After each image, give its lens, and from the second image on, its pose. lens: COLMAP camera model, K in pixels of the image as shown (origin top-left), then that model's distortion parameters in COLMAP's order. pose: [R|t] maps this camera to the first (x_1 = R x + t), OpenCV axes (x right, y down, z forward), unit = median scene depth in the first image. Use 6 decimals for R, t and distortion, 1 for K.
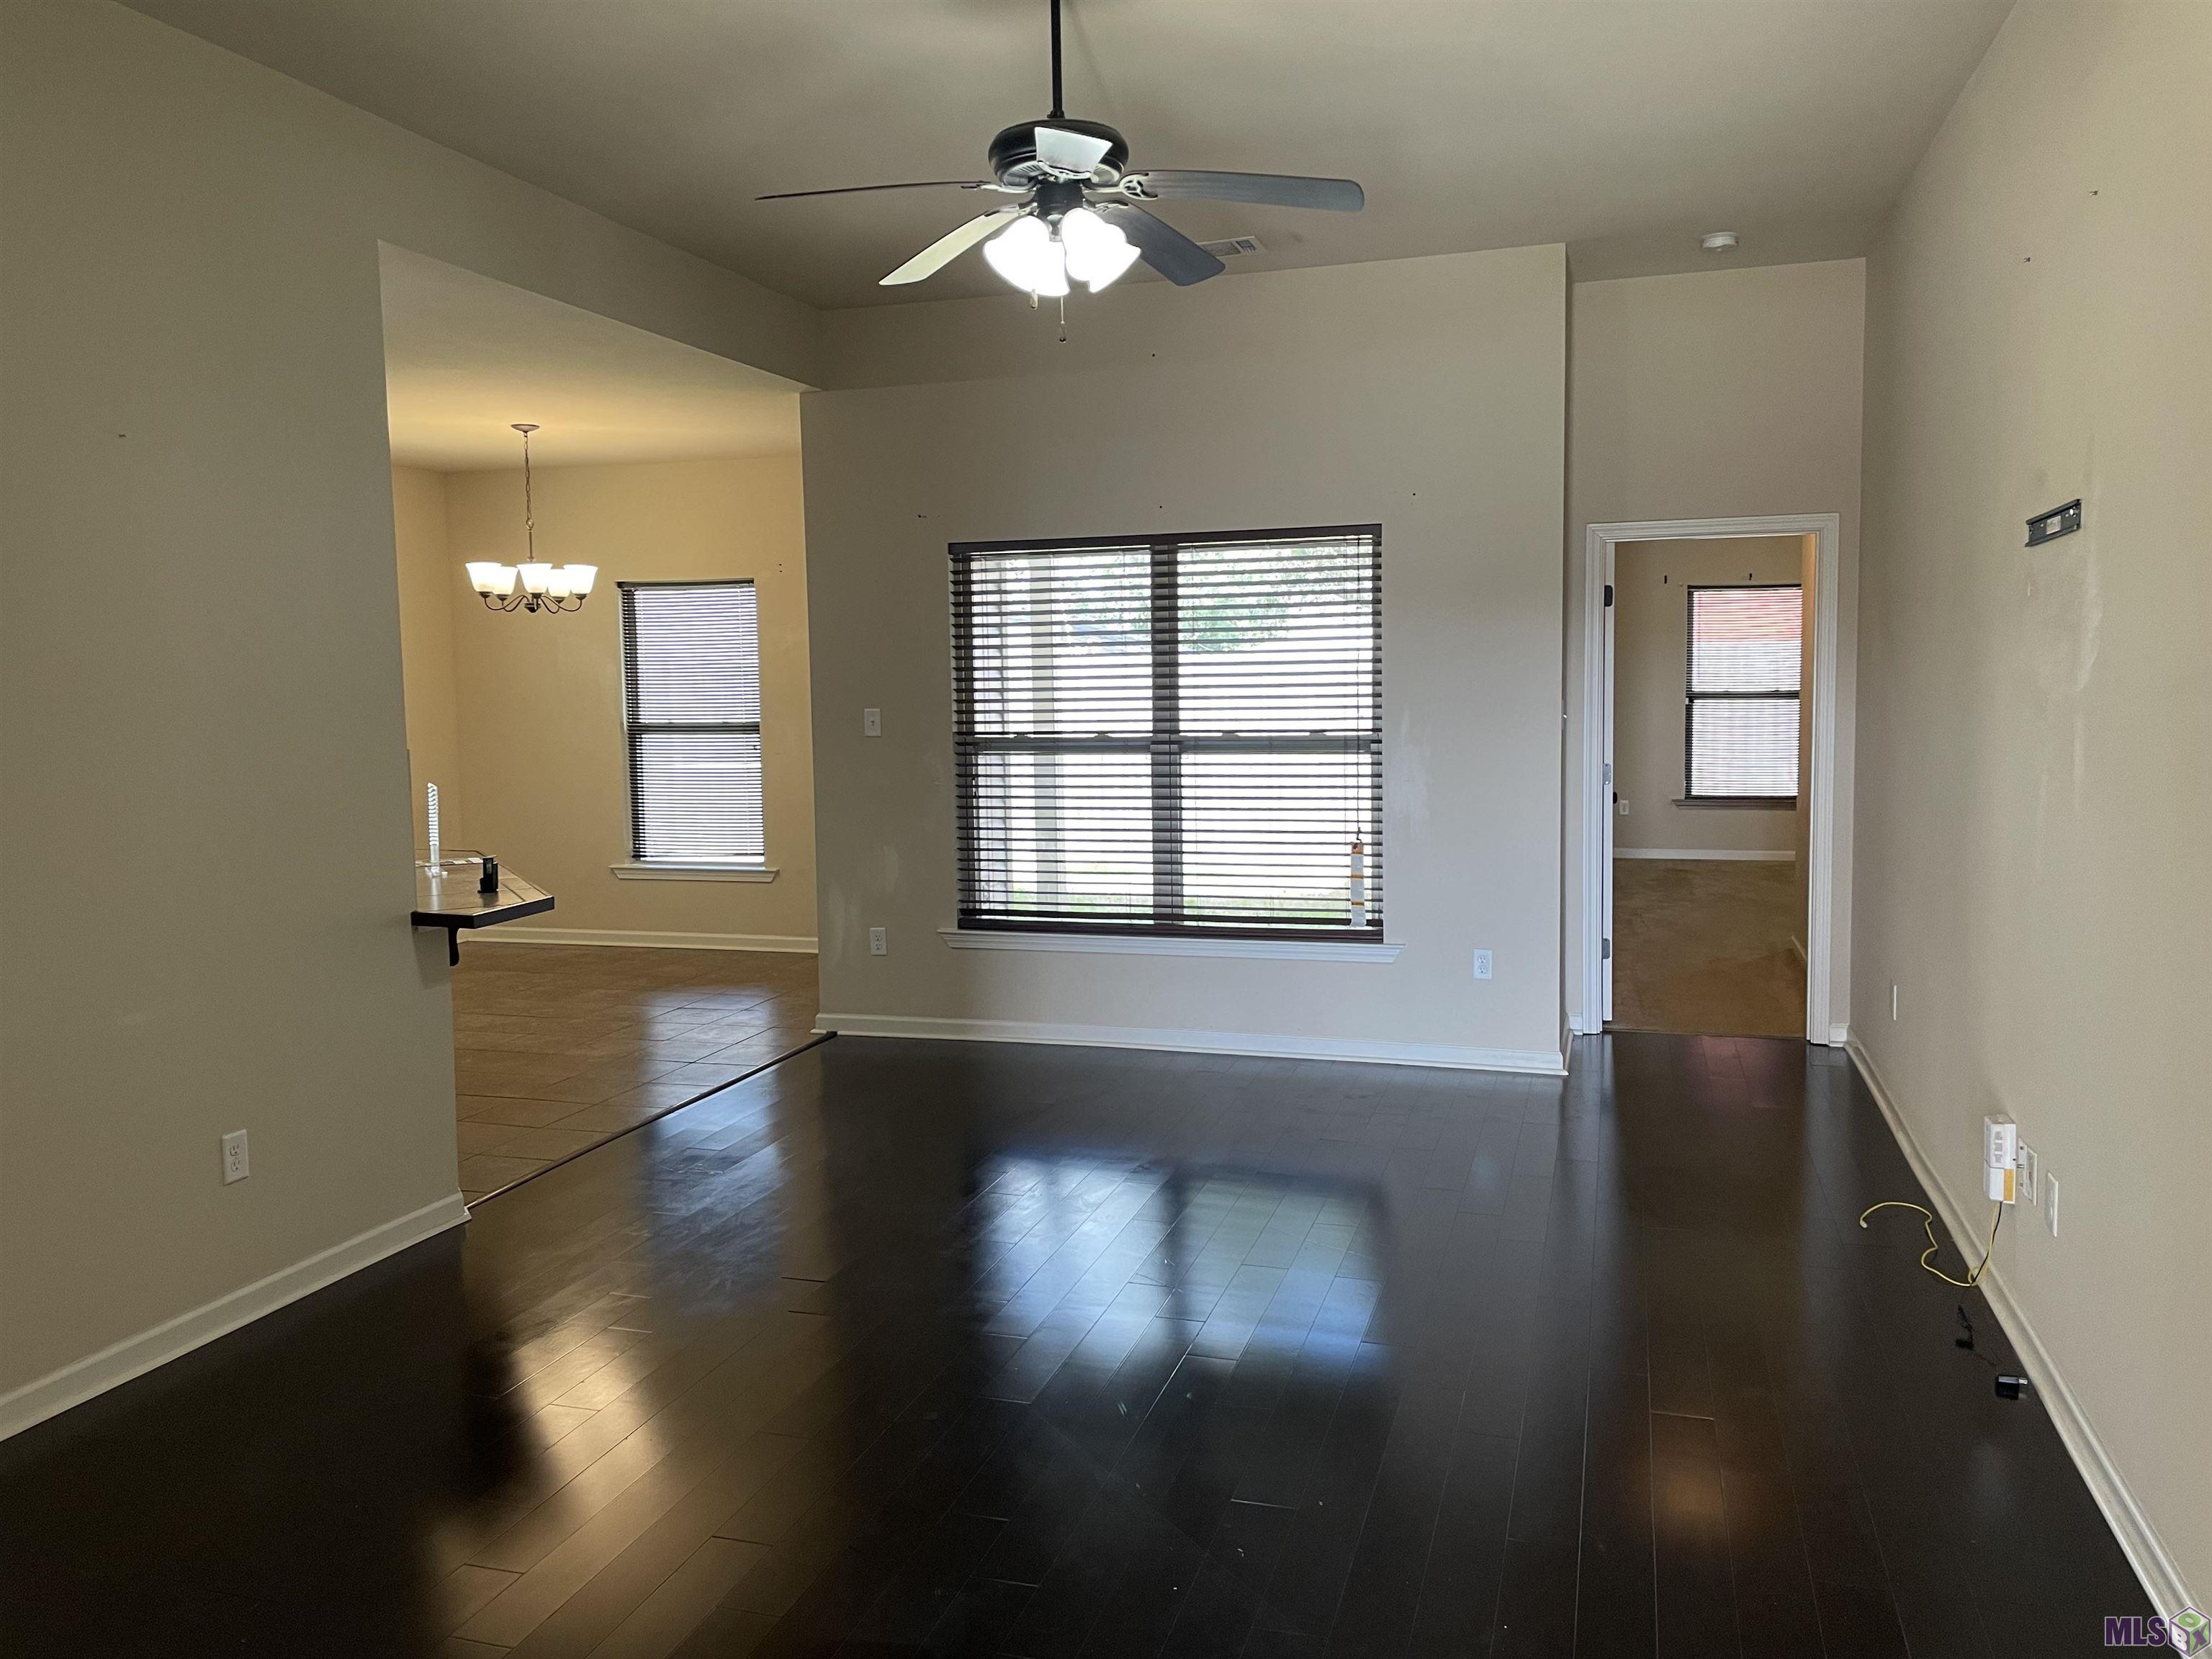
lens RADIAL K [[1684.6, 0, 1104.4], [0, 1684.6, 821.7], [0, 0, 1]] dist [0.054720, -0.020478]
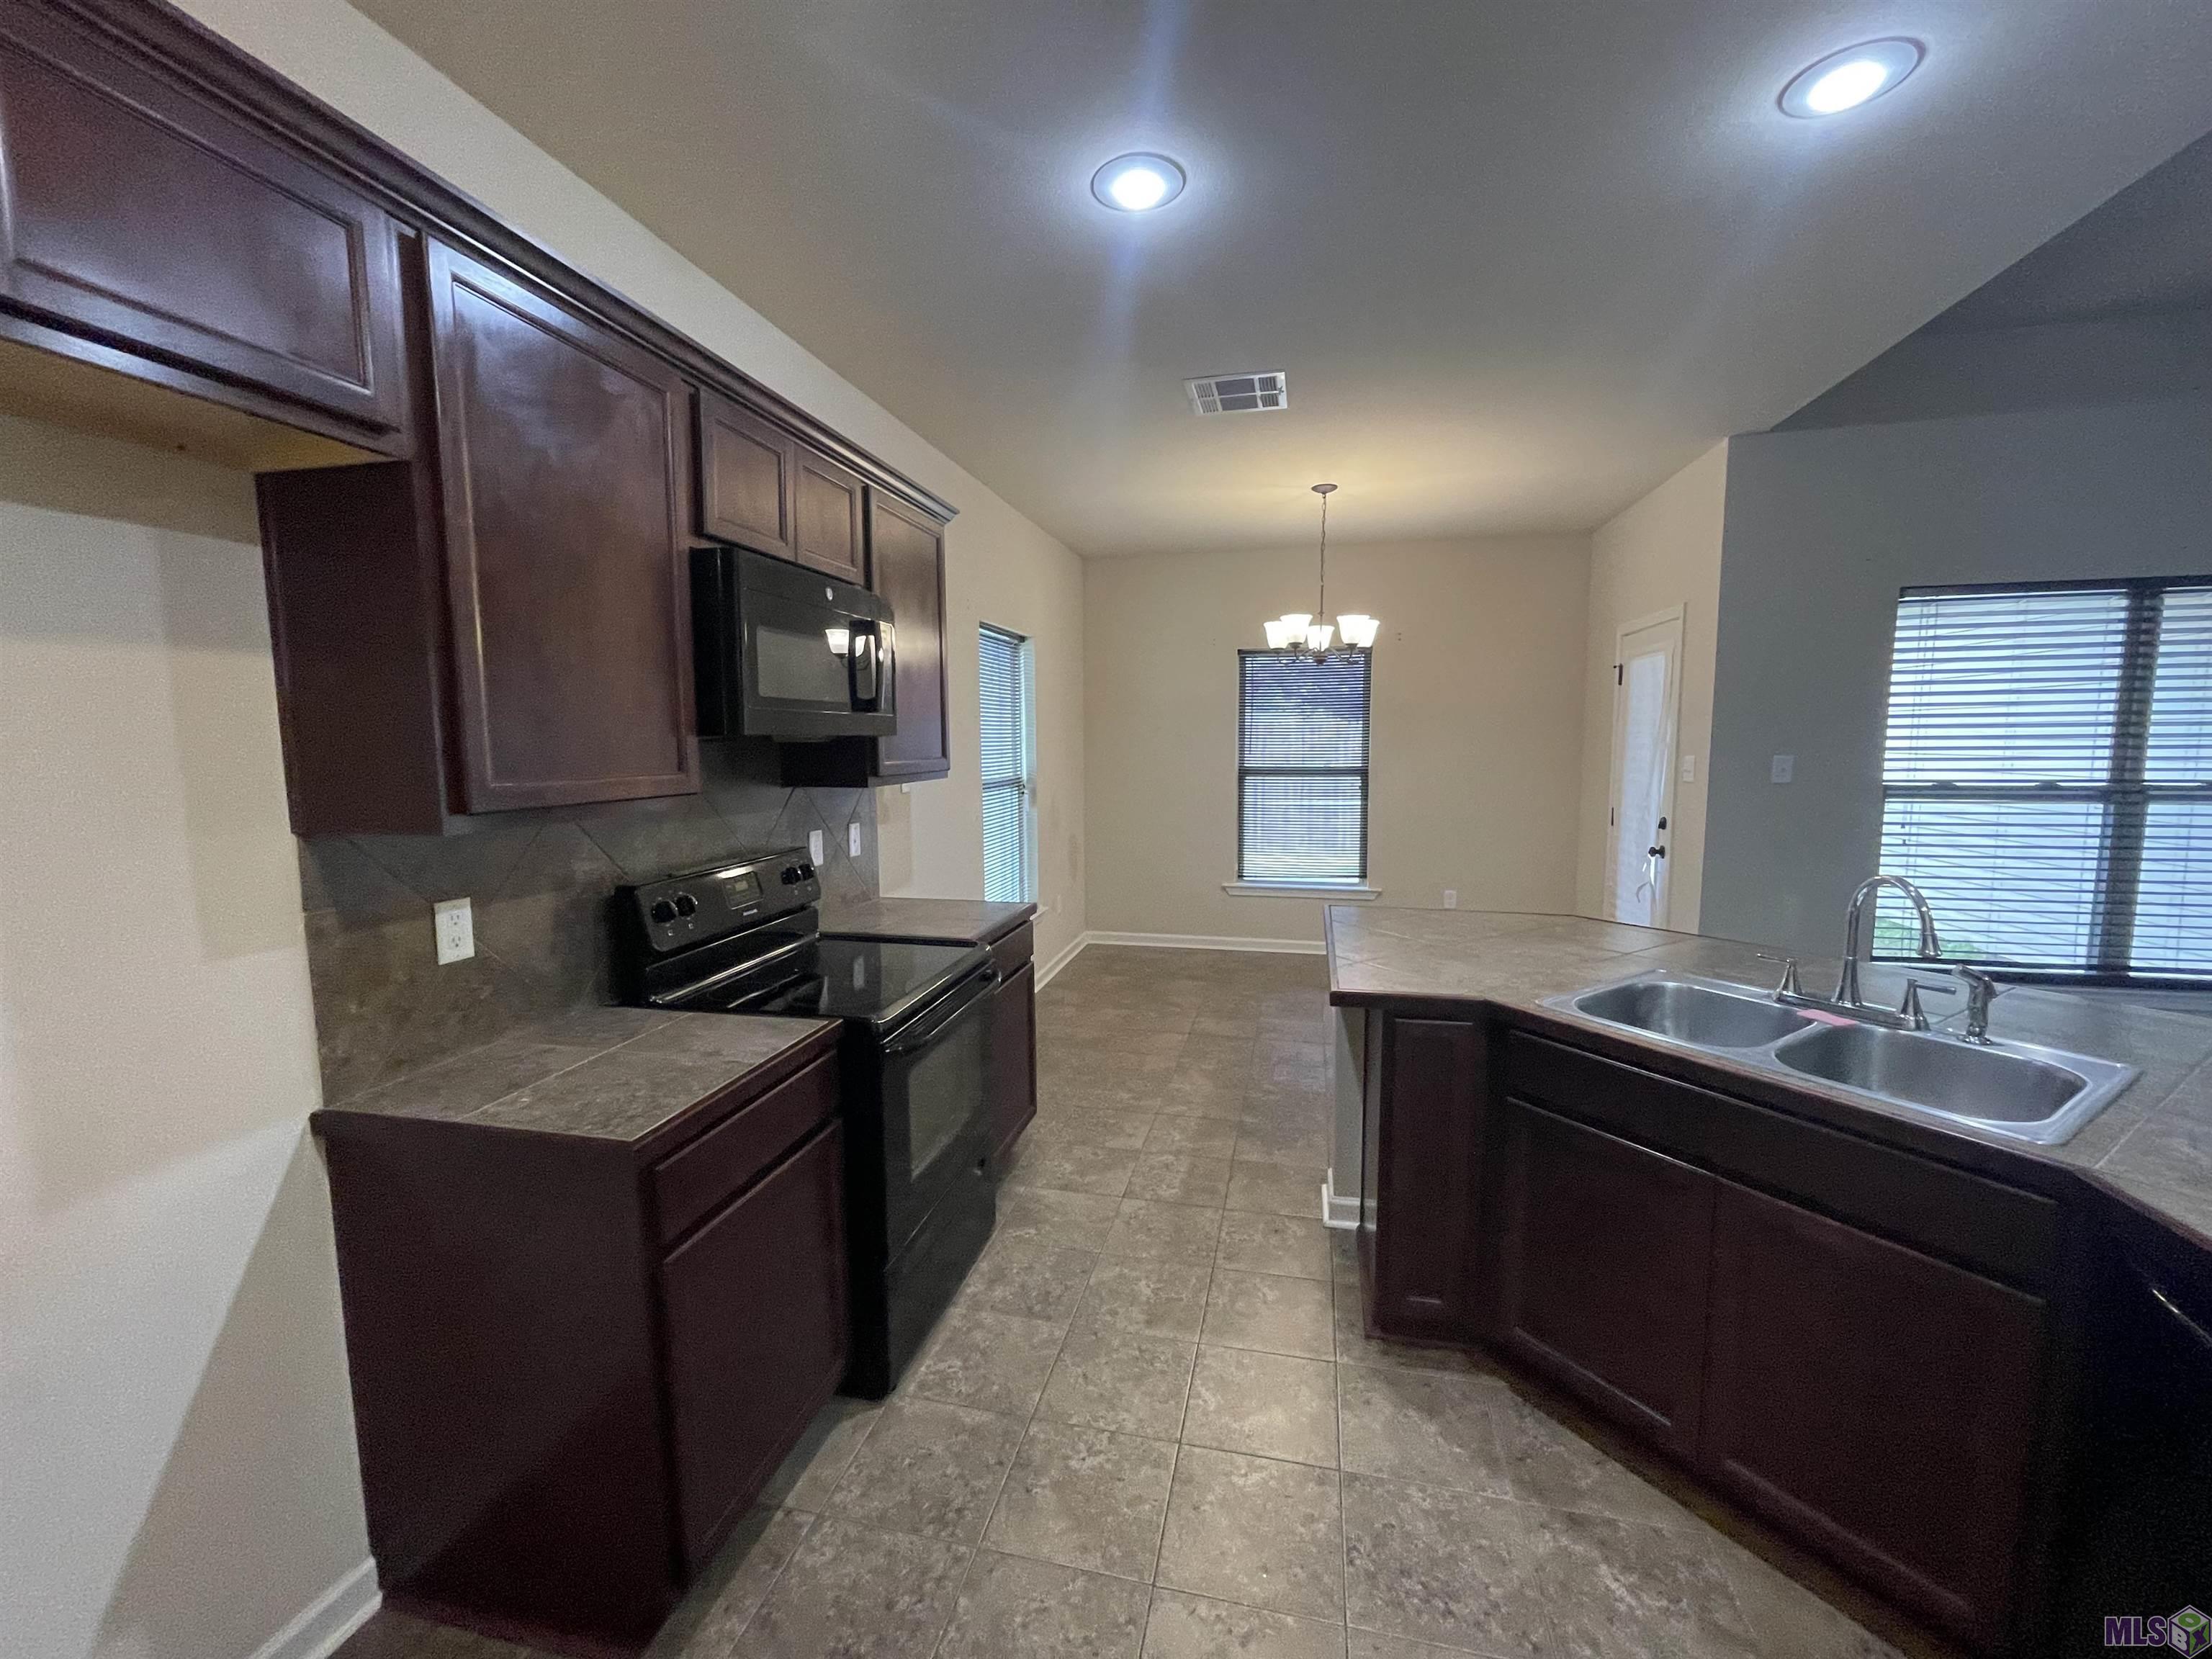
lens RADIAL K [[904.8, 0, 1090.4], [0, 904.8, 838.3], [0, 0, 1]] dist [-0.007581, 0.001439]
pose [[0.998811, 0.005064, 0.048493, -0.591897], [-0.005942, 0.999821, 0.017981, -0.025830], [-0.048393, -0.018247, 0.998662, 0.505219]]
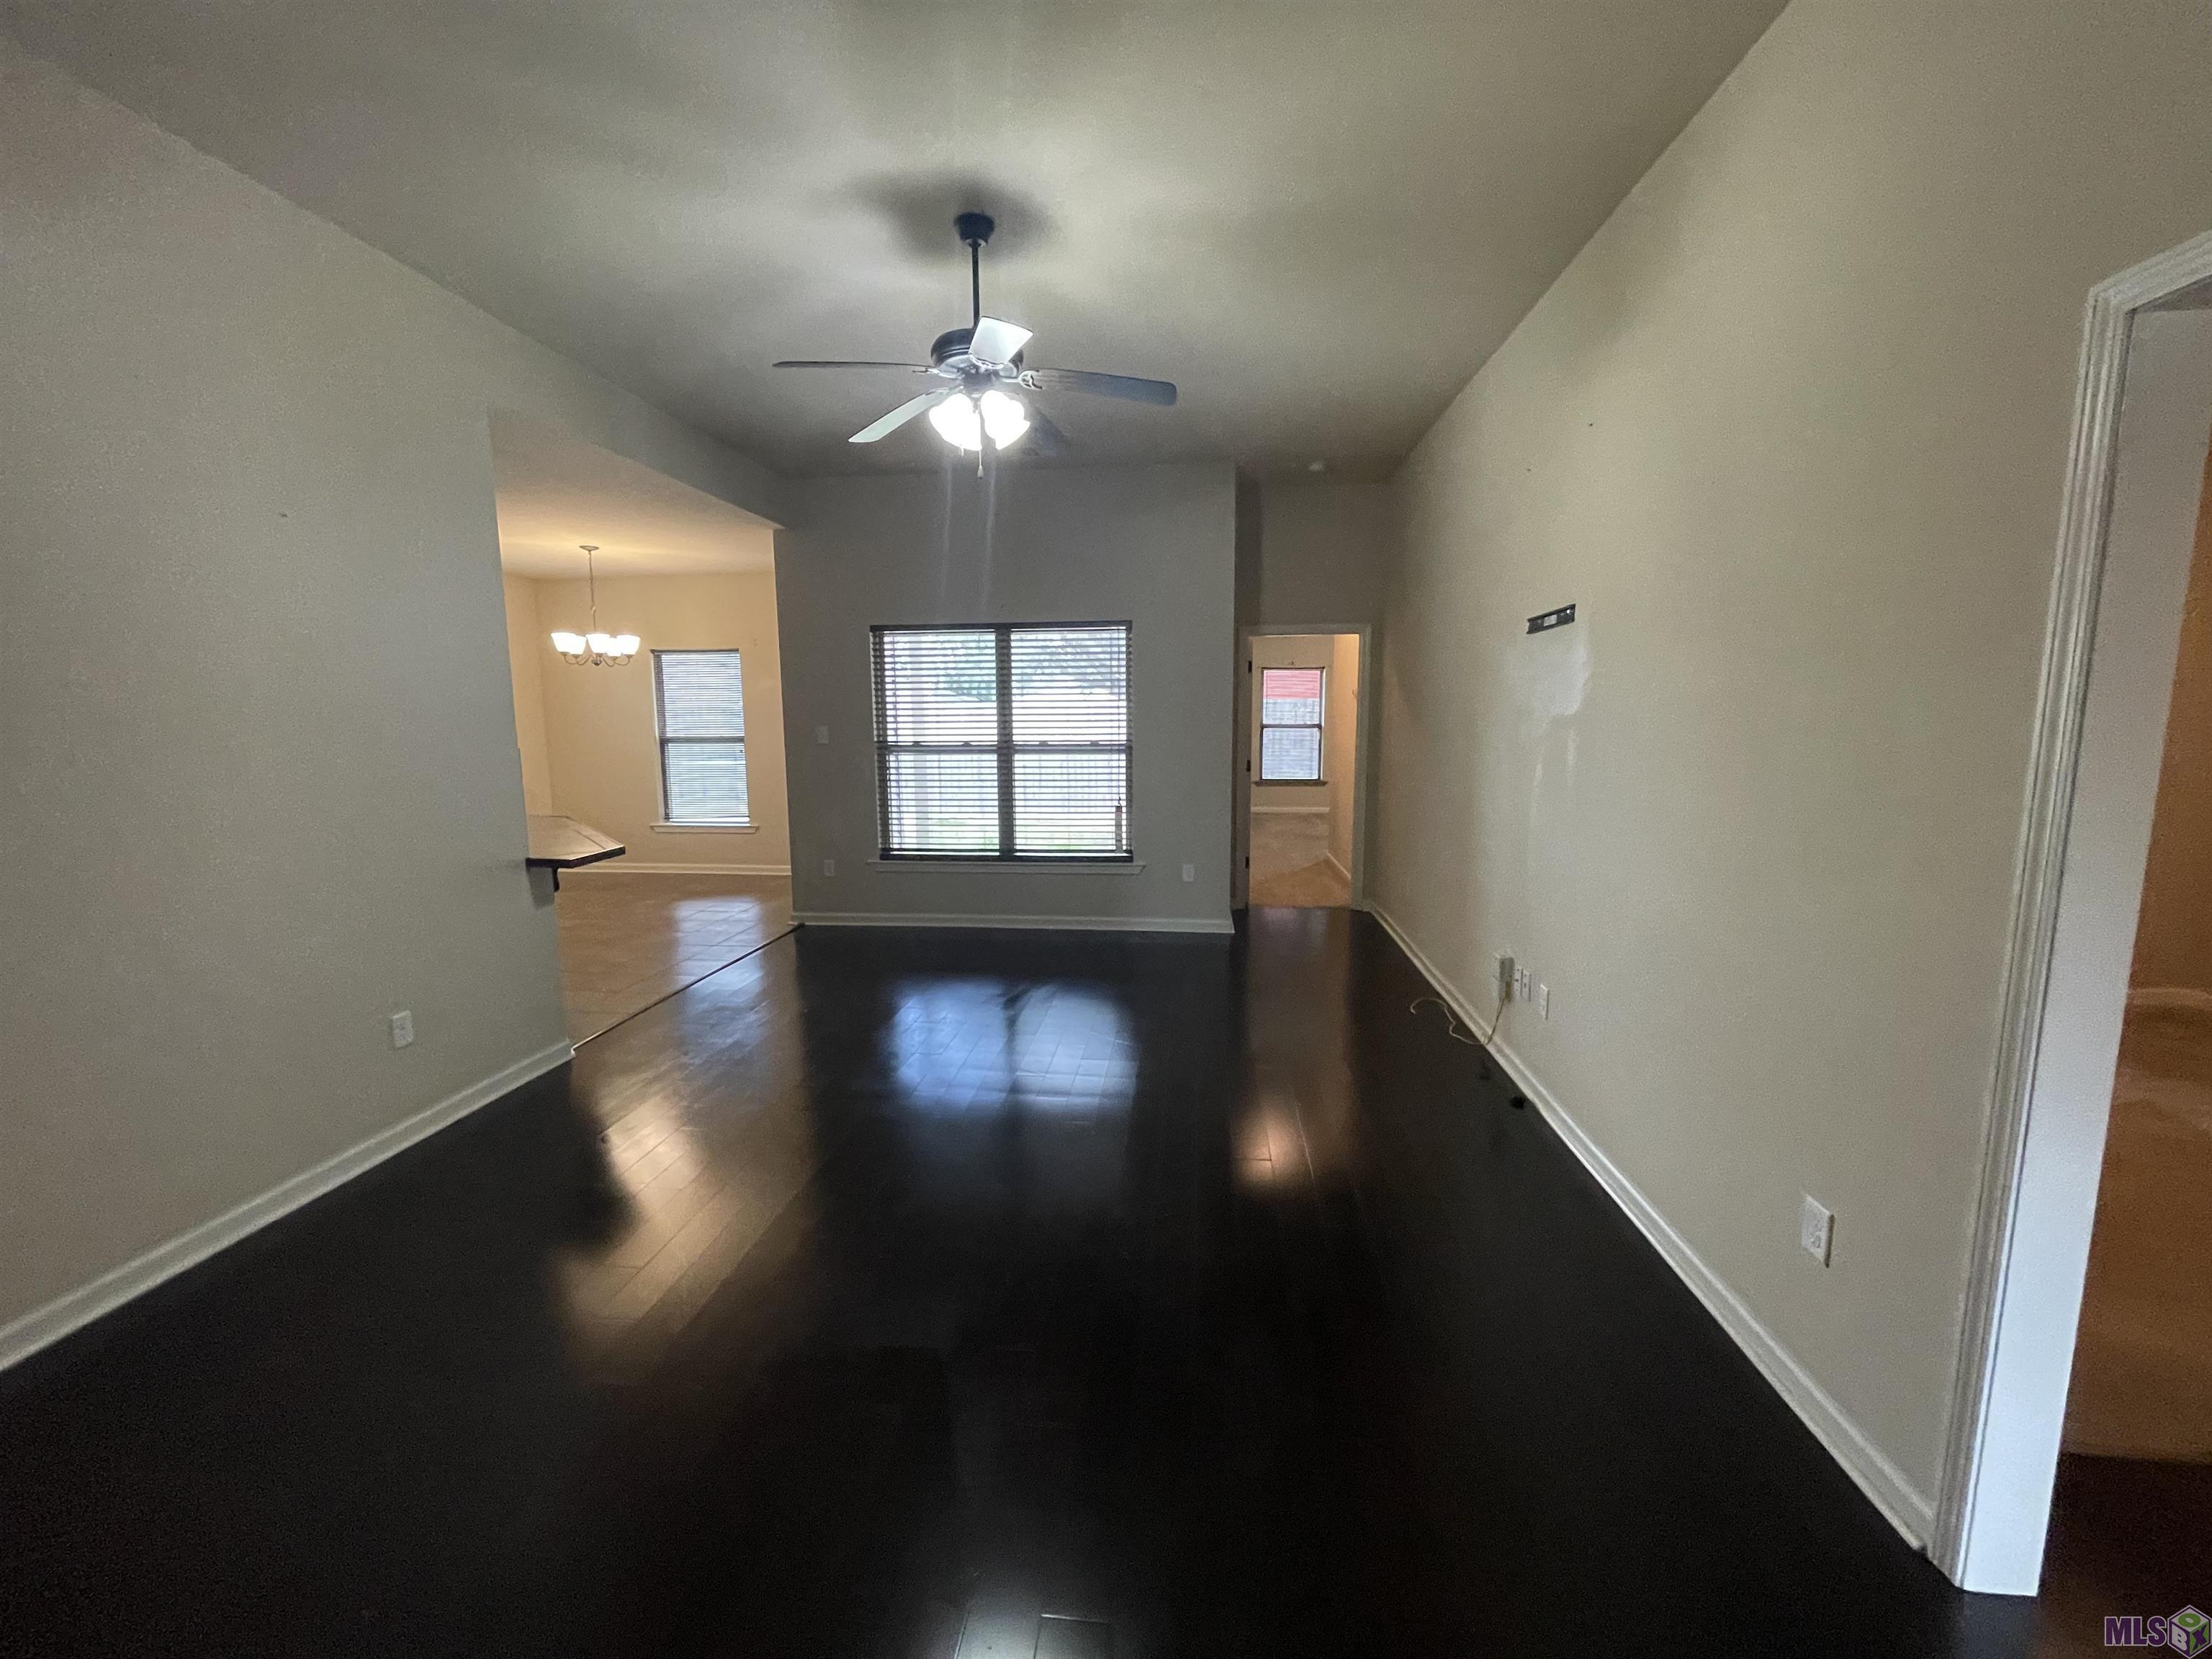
lens RADIAL K [[904.8, 0, 1098.1], [0, 904.8, 834.8], [0, 0, 1]] dist [-0.007581, 0.001439]
pose [[0.982439, -0.015079, 0.185973, -0.041457], [0.007065, 0.999021, 0.043680, 0.001502], [-0.186449, -0.041599, 0.981583, 0.088706]]
